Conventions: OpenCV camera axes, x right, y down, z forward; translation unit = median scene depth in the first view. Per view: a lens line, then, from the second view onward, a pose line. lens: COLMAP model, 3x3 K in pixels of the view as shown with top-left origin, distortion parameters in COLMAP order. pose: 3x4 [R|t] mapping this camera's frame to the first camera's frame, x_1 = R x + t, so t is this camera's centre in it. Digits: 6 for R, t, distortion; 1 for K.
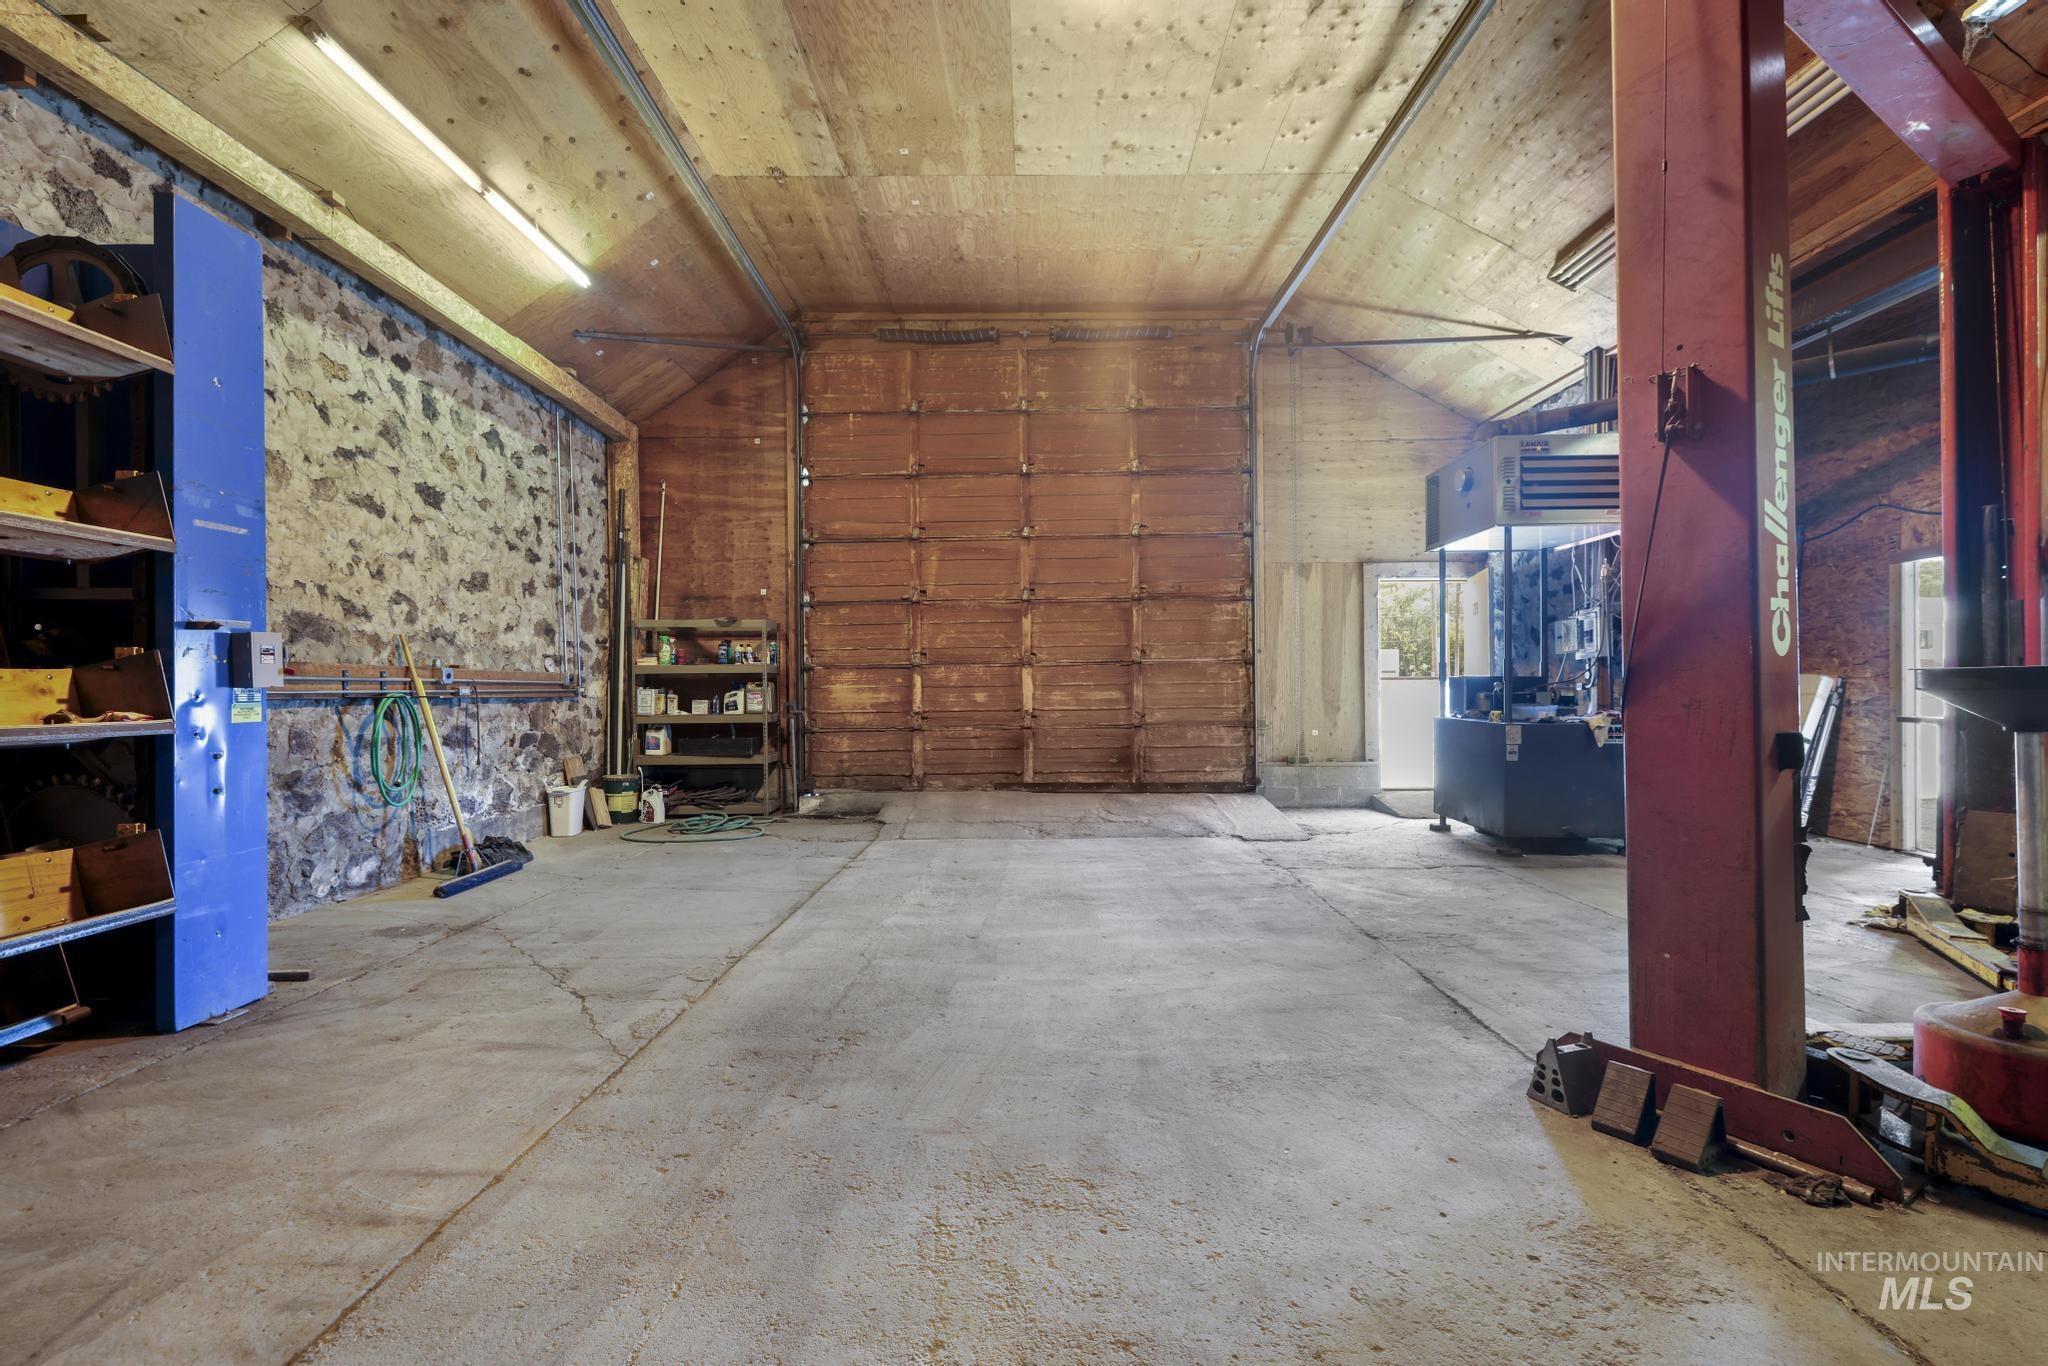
lens RADIAL K [[867.5, 0, 1016.8], [0, 867.5, 676.7], [0, 0, 1]] dist [-0.000323, -0.000706]
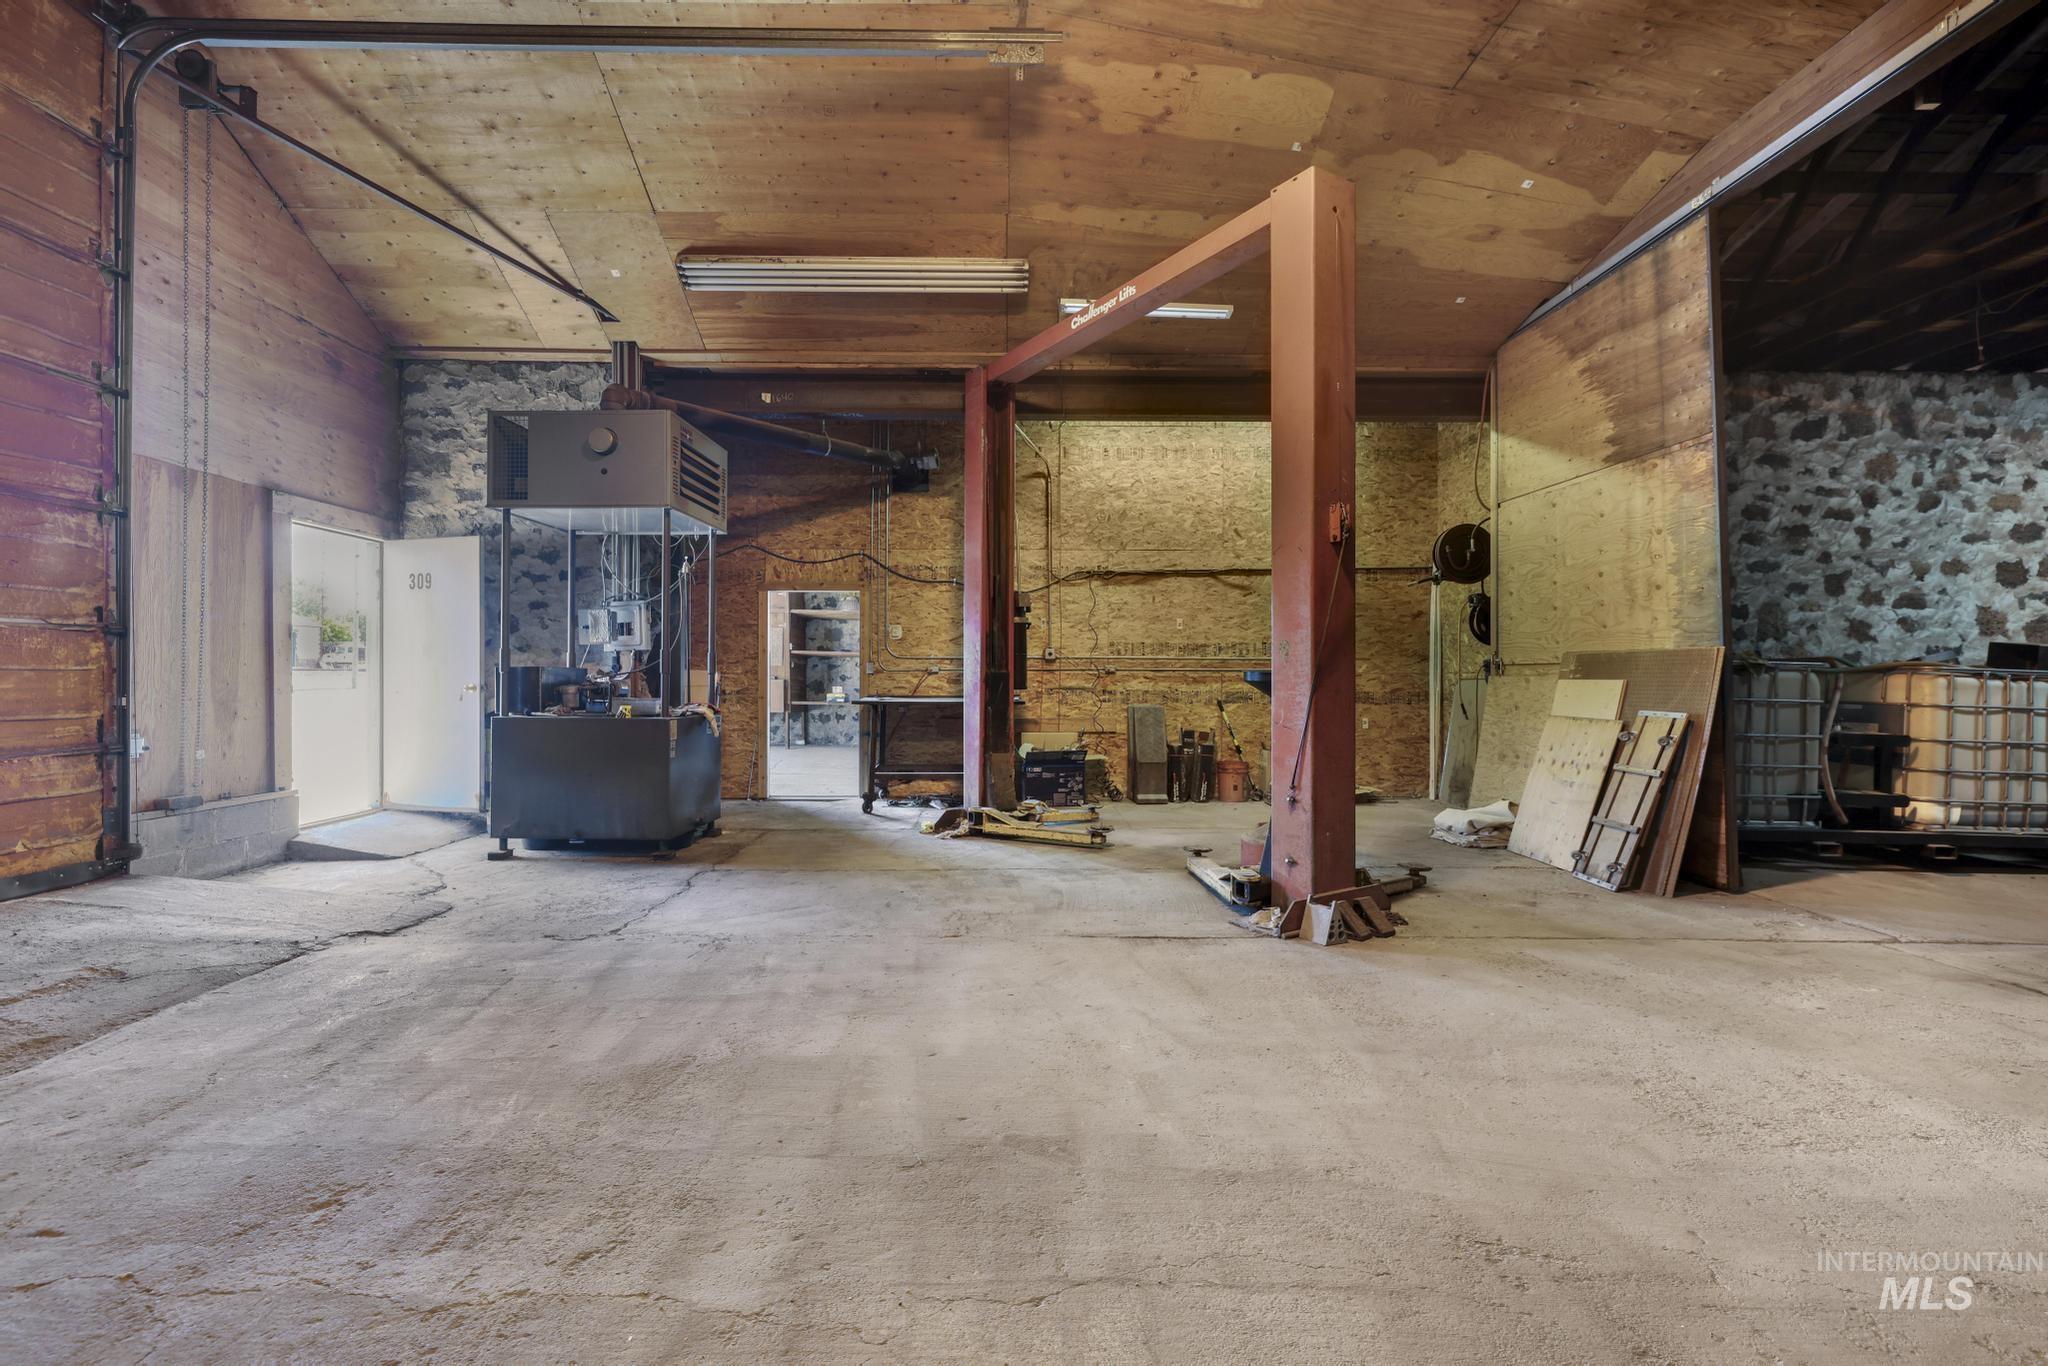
lens RADIAL K [[867.5, 0, 1016.8], [0, 867.5, 676.7], [0, 0, 1]] dist [-0.000323, -0.000706]
pose [[-0.017824, 0.006671, 0.999819, -0.335475], [-0.013944, 0.999879, -0.006920, 0.008673], [-0.999744, -0.014065, -0.017729, 0.563393]]
